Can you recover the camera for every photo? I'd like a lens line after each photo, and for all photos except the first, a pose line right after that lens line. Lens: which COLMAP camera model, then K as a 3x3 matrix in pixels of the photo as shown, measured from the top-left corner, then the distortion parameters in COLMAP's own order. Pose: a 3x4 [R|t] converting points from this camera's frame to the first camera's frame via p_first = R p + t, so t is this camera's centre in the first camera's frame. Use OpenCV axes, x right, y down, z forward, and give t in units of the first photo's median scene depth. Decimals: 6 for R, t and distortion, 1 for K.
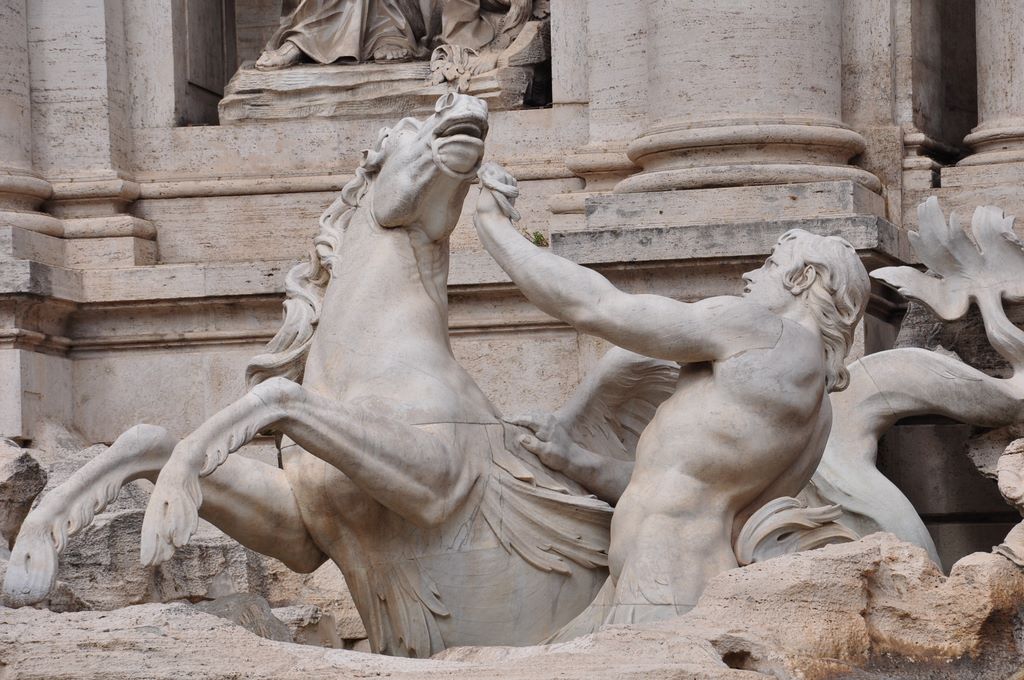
lens RADIAL K [[4429.2, 0, 503.8], [0, 4429.2, 362.0], [0, 0, 1]] dist [1.671095, 0.000000]
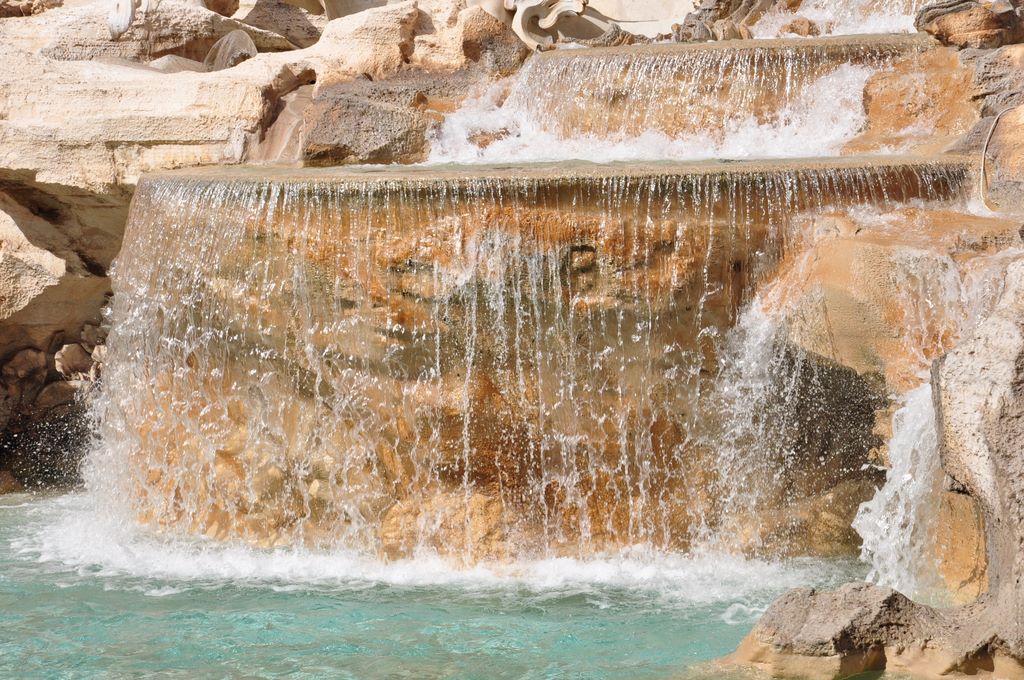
lens RADIAL K [[3389.5, 0, 521.9], [0, 3389.5, 370.1], [0, 0, 1]] dist [0.981704, 0.000000]
pose [[0.895545, 0.033882, -0.443680, 0.686405], [0.045481, 0.984905, 0.167014, -0.035383], [0.442641, -0.169747, 0.880485, -0.120688]]
